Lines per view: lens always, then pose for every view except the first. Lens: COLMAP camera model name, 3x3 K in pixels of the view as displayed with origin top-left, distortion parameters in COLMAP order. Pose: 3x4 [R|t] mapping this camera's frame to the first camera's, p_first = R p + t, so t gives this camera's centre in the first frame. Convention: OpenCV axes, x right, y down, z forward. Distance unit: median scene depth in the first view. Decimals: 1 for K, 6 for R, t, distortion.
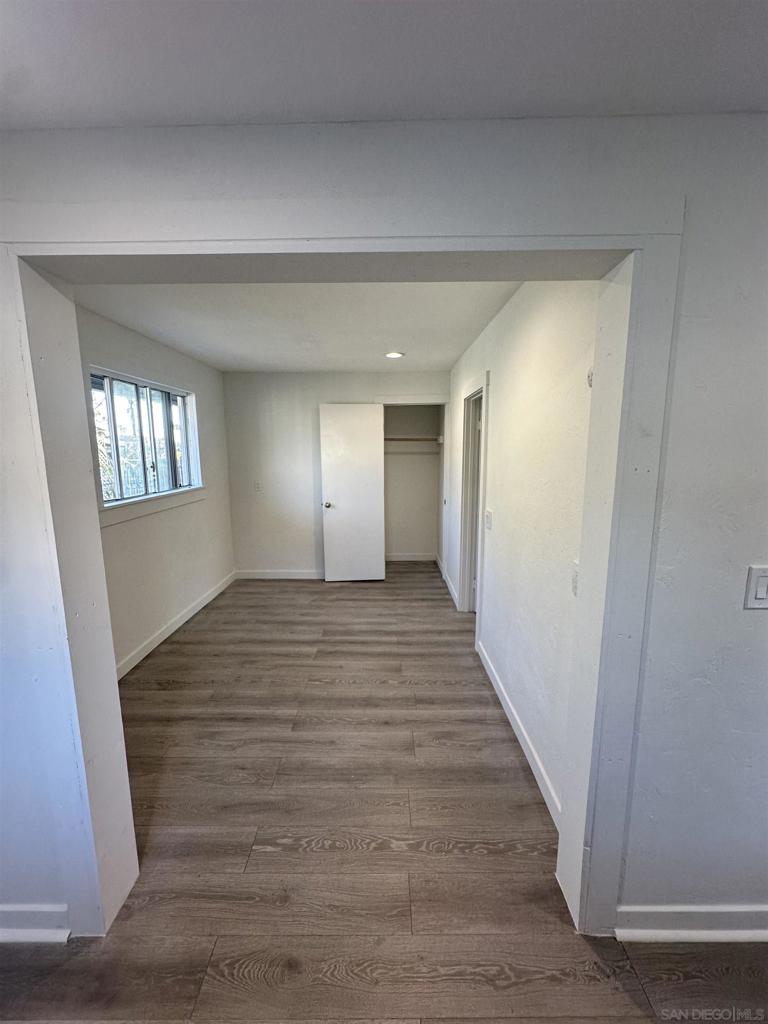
lens RADIAL K [[407.7, 0, 380.8], [0, 407.7, 509.9], [0, 0, 1]] dist [-0.000214, 0.000681]
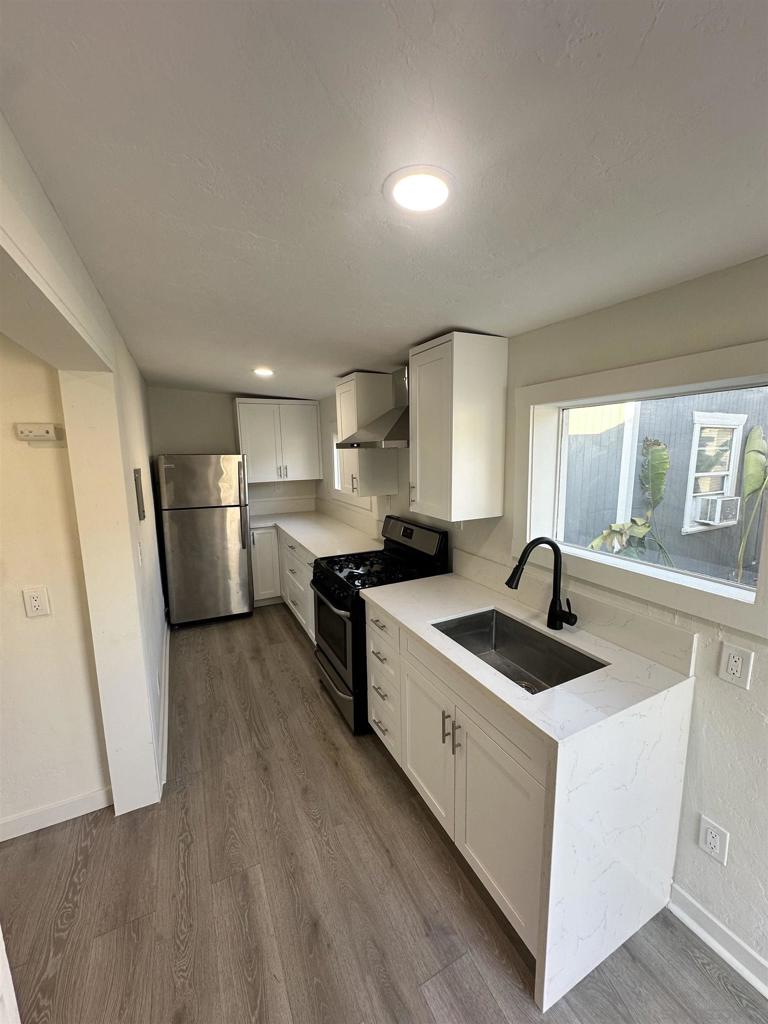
lens RADIAL K [[407.7, 0, 384.6], [0, 407.7, 513.9], [0, 0, 1]] dist [-0.000214, 0.000681]
pose [[-0.453521, -0.128825, 0.881886, -1.093451], [0.147157, 0.965093, 0.216656, -0.204972], [-0.879013, 0.228034, -0.418732, 0.651782]]
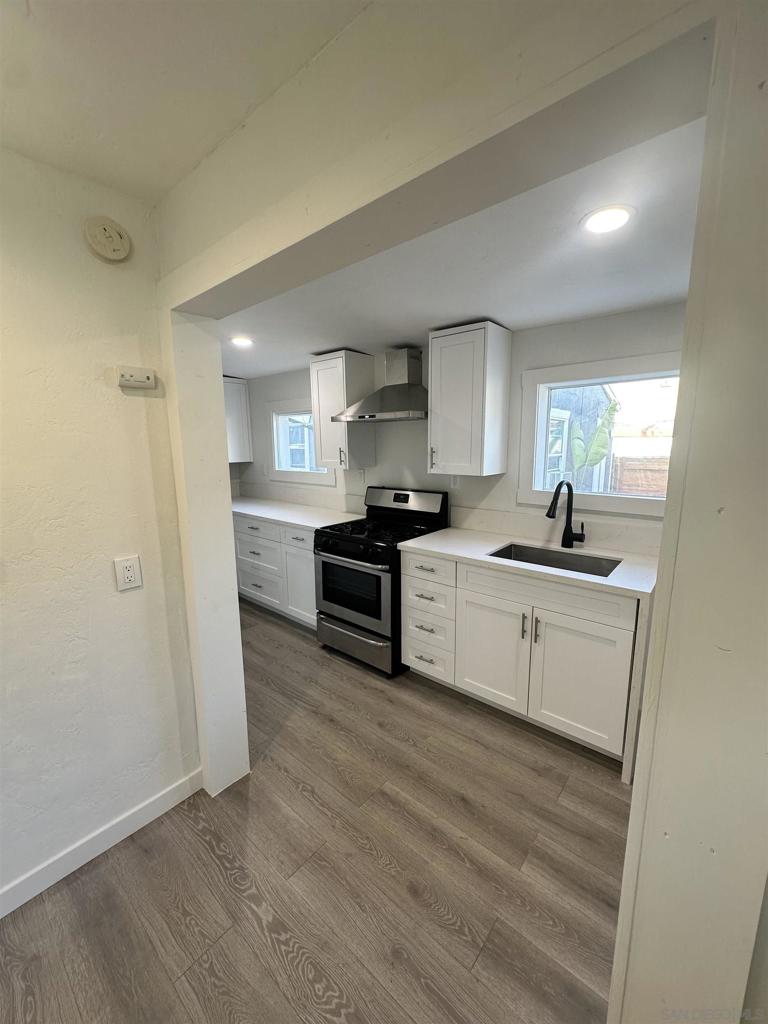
lens RADIAL K [[407.7, 0, 384.2], [0, 407.7, 513.9], [0, 0, 1]] dist [-0.000214, 0.000681]
pose [[-0.767369, -0.095078, 0.634117, -0.731634], [0.107983, 0.955658, 0.273964, -0.208997], [-0.632048, 0.278706, -0.723076, 1.492012]]
